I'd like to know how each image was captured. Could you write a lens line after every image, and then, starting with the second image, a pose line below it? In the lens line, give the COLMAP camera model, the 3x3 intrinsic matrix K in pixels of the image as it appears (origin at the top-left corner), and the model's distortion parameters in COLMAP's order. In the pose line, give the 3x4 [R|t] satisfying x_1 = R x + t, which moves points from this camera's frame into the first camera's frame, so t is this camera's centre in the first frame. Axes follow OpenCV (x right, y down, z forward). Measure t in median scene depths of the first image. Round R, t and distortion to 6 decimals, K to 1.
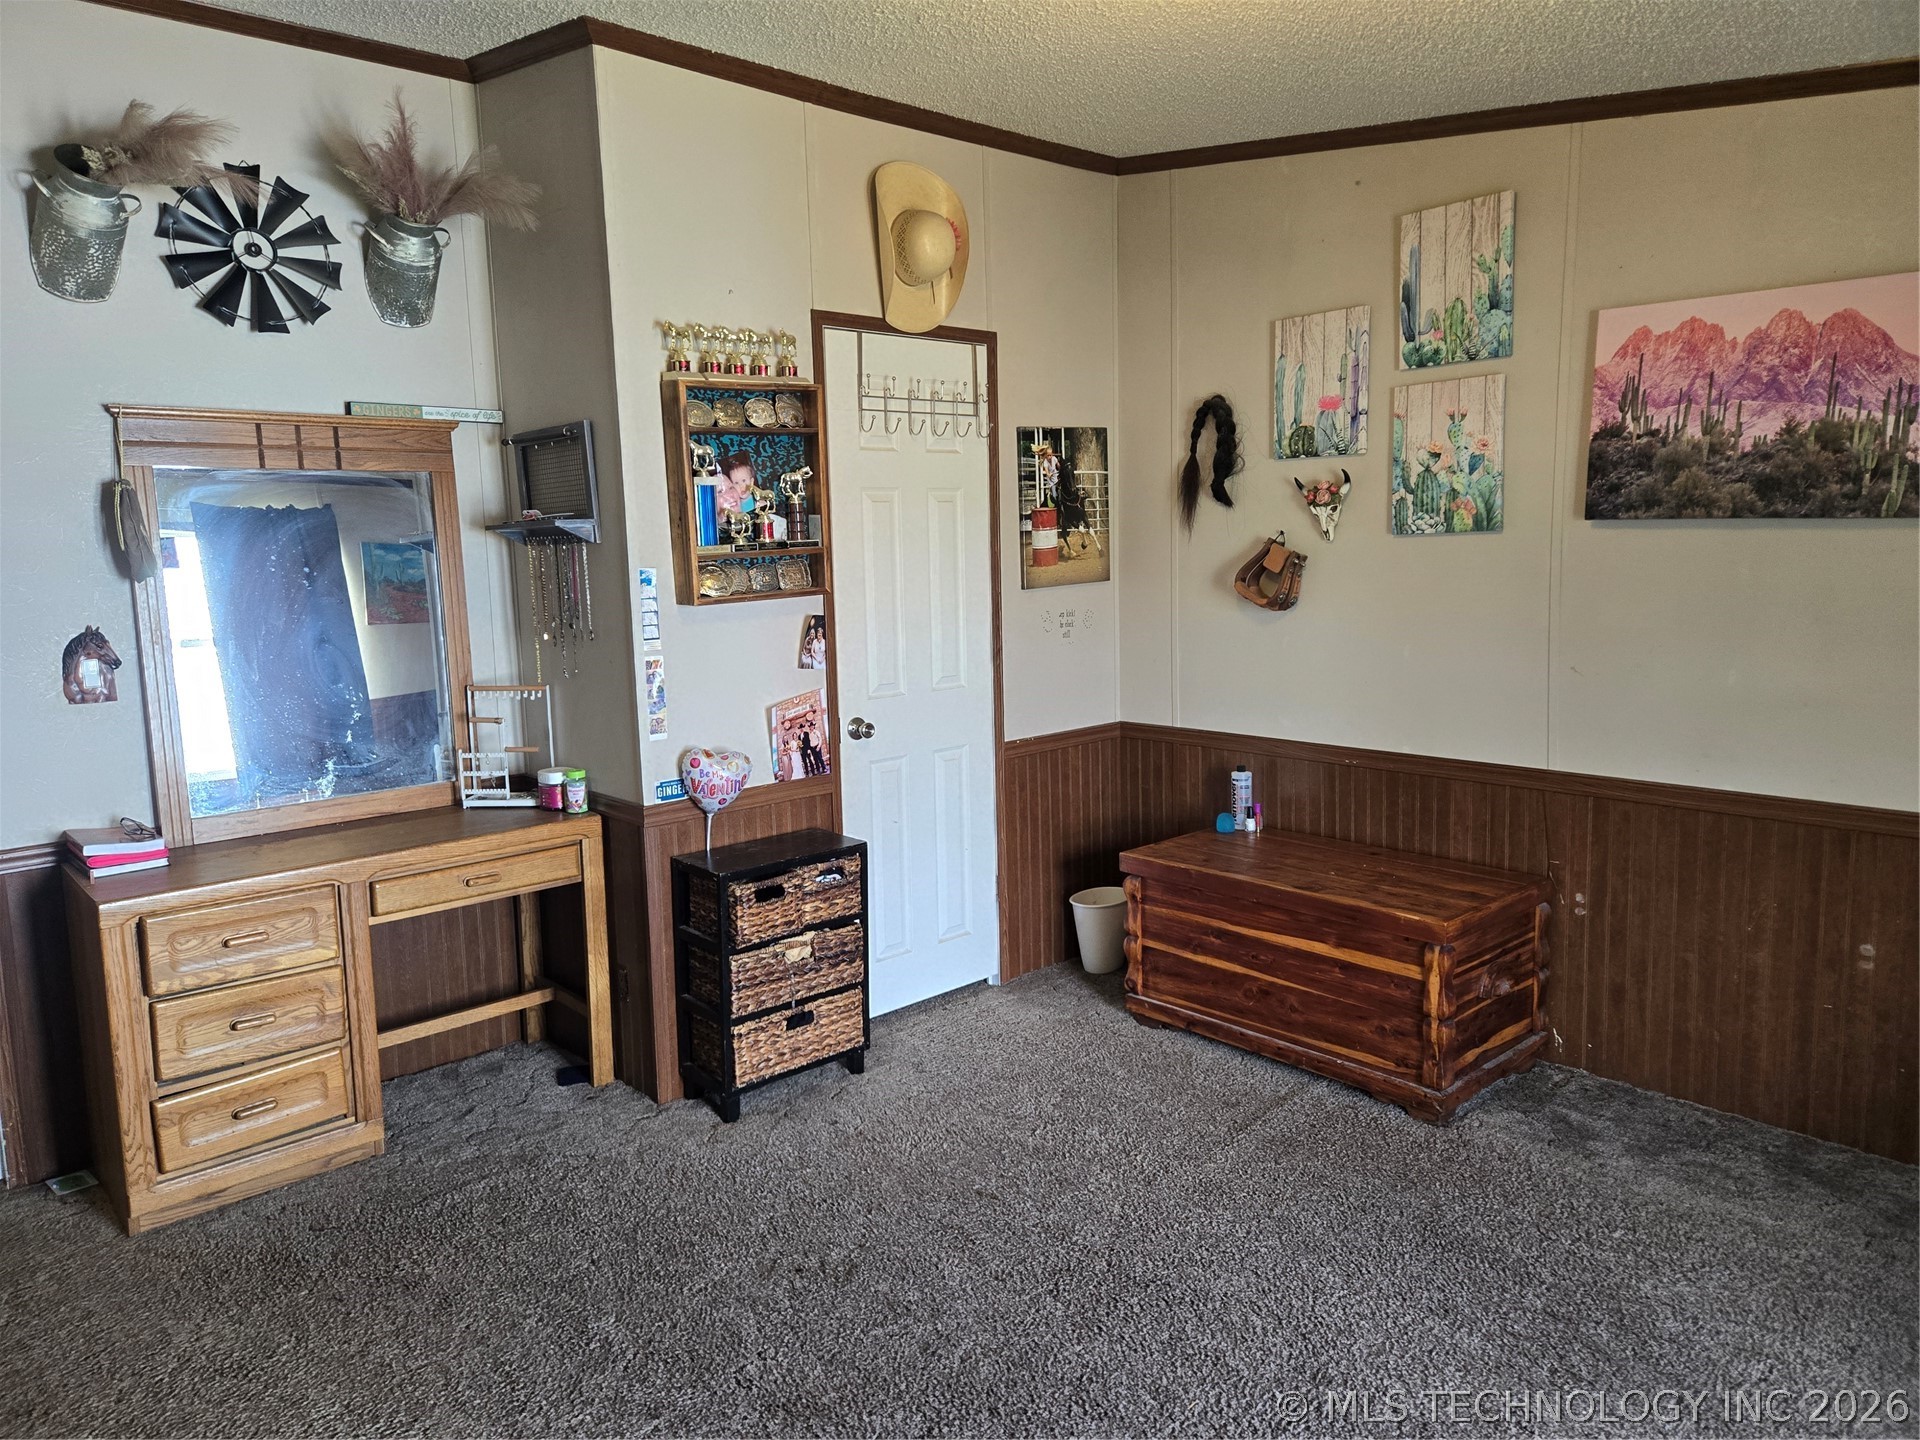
lens RADIAL K [[1290.2, 0, 979.9], [0, 1290.2, 716.5], [0, 0, 1]] dist [0.075174, -0.067684]
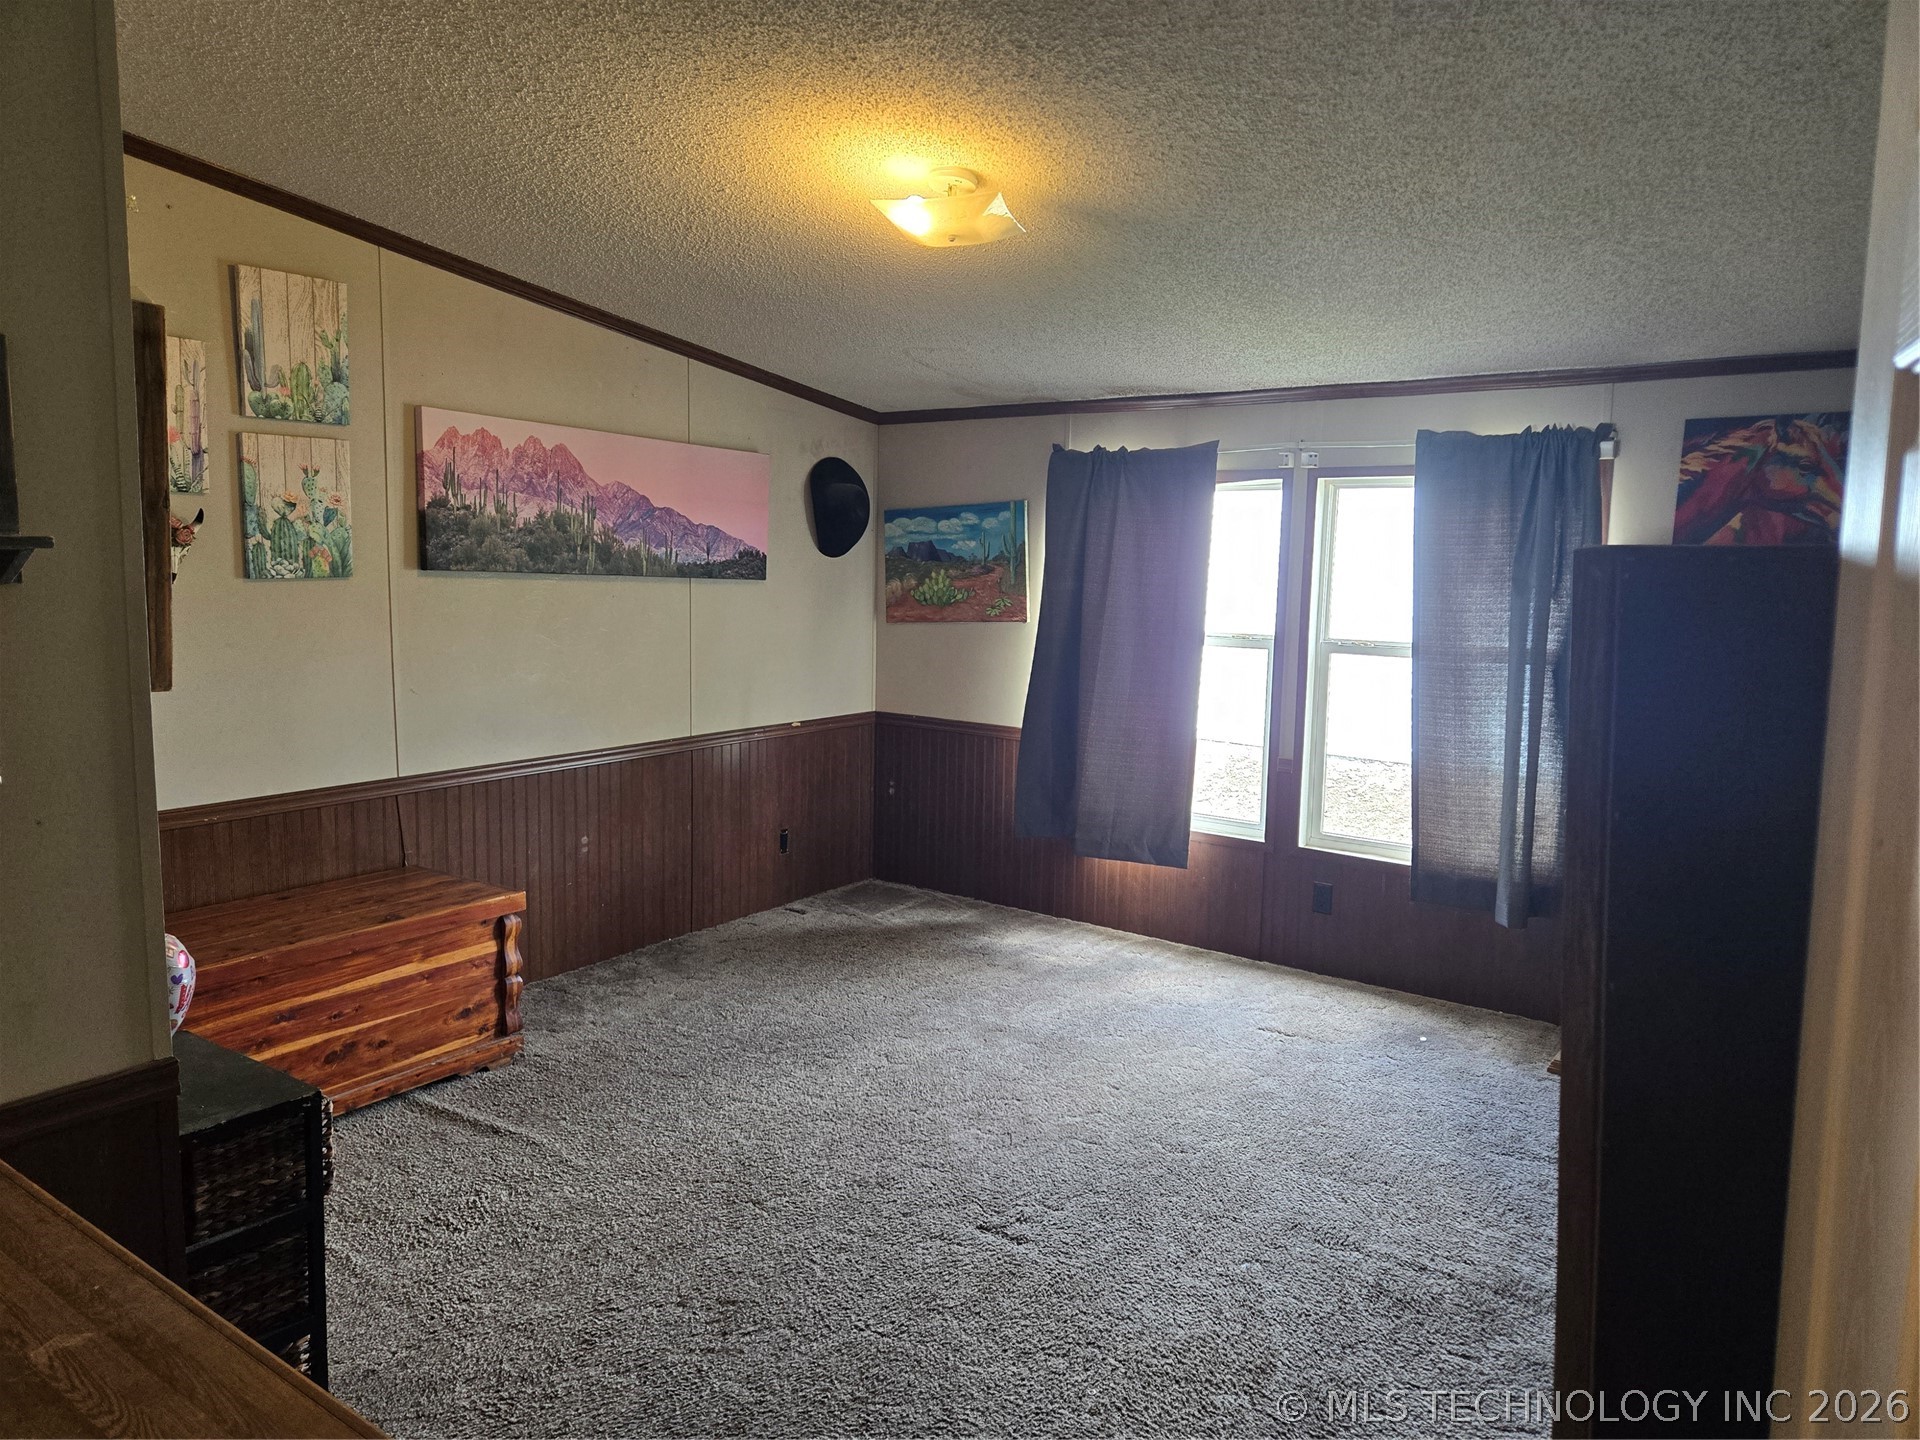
lens RADIAL K [[1290.2, 0, 979.9], [0, 1290.2, 716.5], [0, 0, 1]] dist [0.075174, -0.067684]
pose [[-0.217767, -0.101744, 0.970683, -0.864350], [0.122780, 0.983795, 0.130663, -0.108234], [-0.968247, 0.147635, -0.201746, 0.741838]]
